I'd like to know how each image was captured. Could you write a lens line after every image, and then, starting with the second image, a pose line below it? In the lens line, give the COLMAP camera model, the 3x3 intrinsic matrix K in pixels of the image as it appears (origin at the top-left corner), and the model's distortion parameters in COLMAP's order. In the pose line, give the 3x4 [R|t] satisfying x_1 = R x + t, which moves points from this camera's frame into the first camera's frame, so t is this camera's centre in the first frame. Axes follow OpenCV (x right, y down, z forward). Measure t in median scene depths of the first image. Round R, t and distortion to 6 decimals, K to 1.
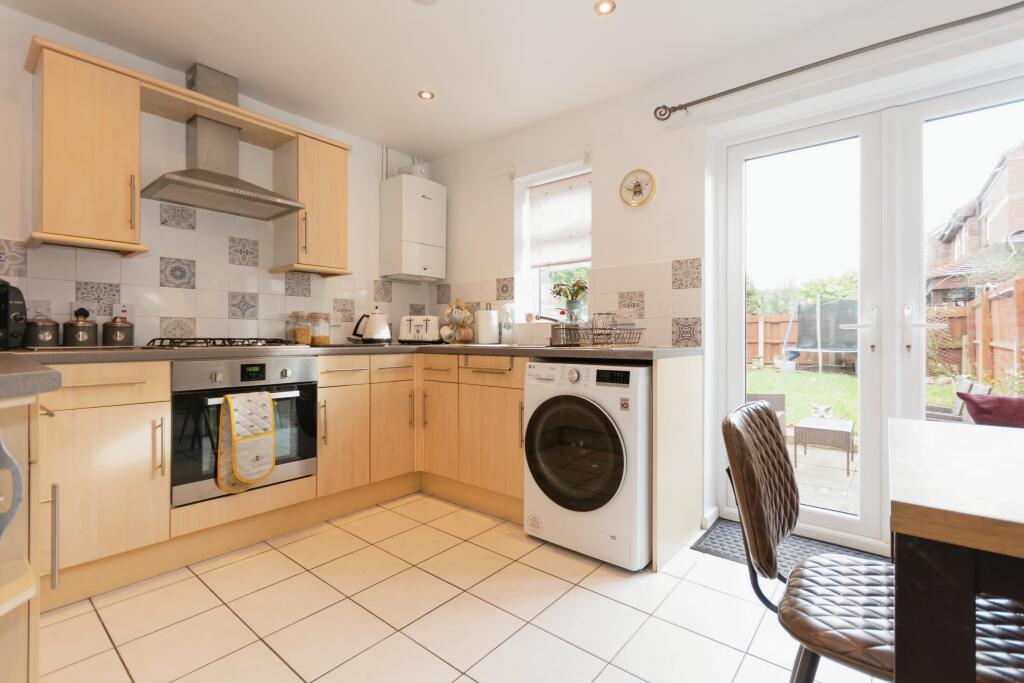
lens RADIAL K [[455.8, 0, 514.2], [0, 455.8, 337.5], [0, 0, 1]] dist [0.000843, 0.000048]
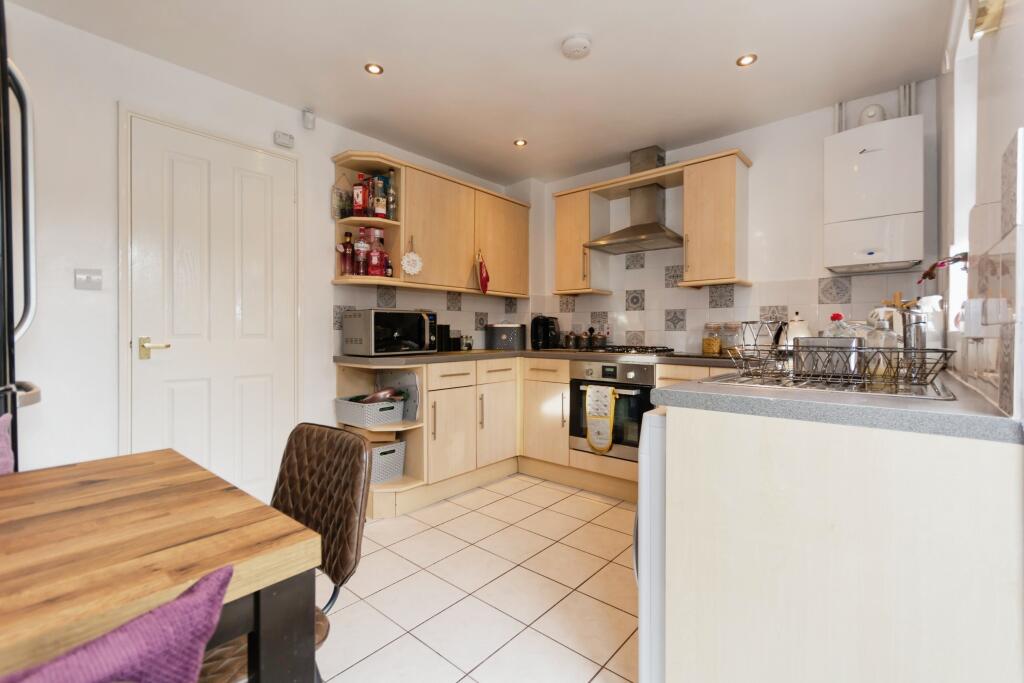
lens RADIAL K [[455.8, 0, 514.2], [0, 455.8, 337.5], [0, 0, 1]] dist [0.000843, 0.000048]
pose [[-0.026035, 0.006892, -0.999637, 0.691323], [-0.005316, 0.999961, 0.007033, -0.030801], [0.999647, 0.005498, -0.025997, 0.637531]]
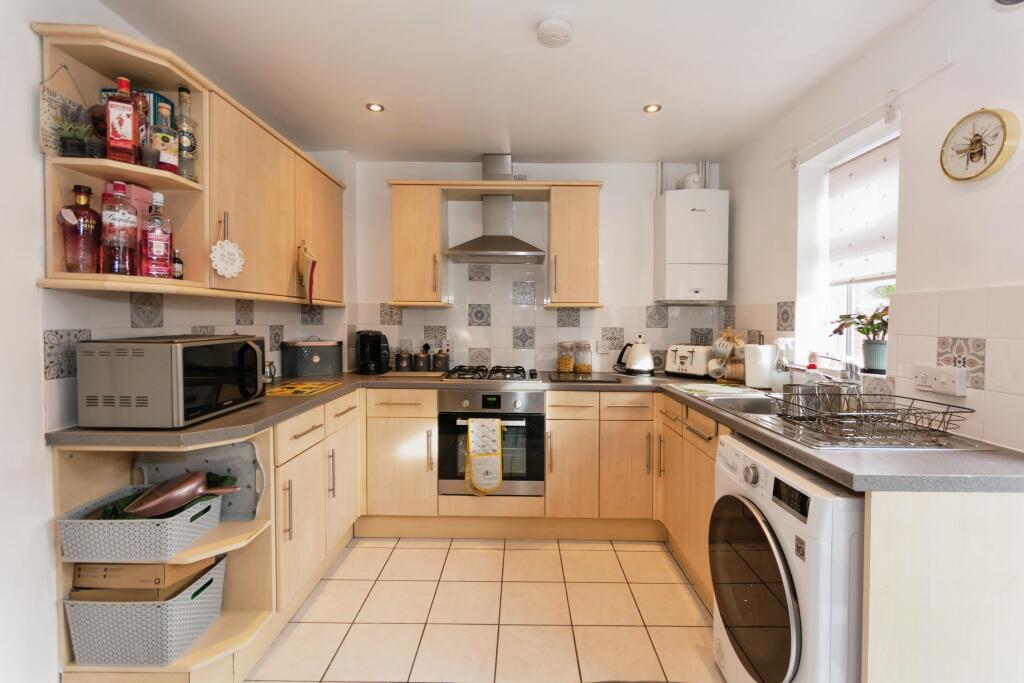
lens RADIAL K [[452.1, 0, 523.8], [0, 452.1, 335.8], [0, 0, 1]] dist [0.000479, 0.000132]
pose [[0.635095, 0.029049, -0.771888, 0.357220], [-0.009510, 0.999511, 0.029791, -0.118087], [0.772376, -0.011579, 0.635061, 0.251714]]
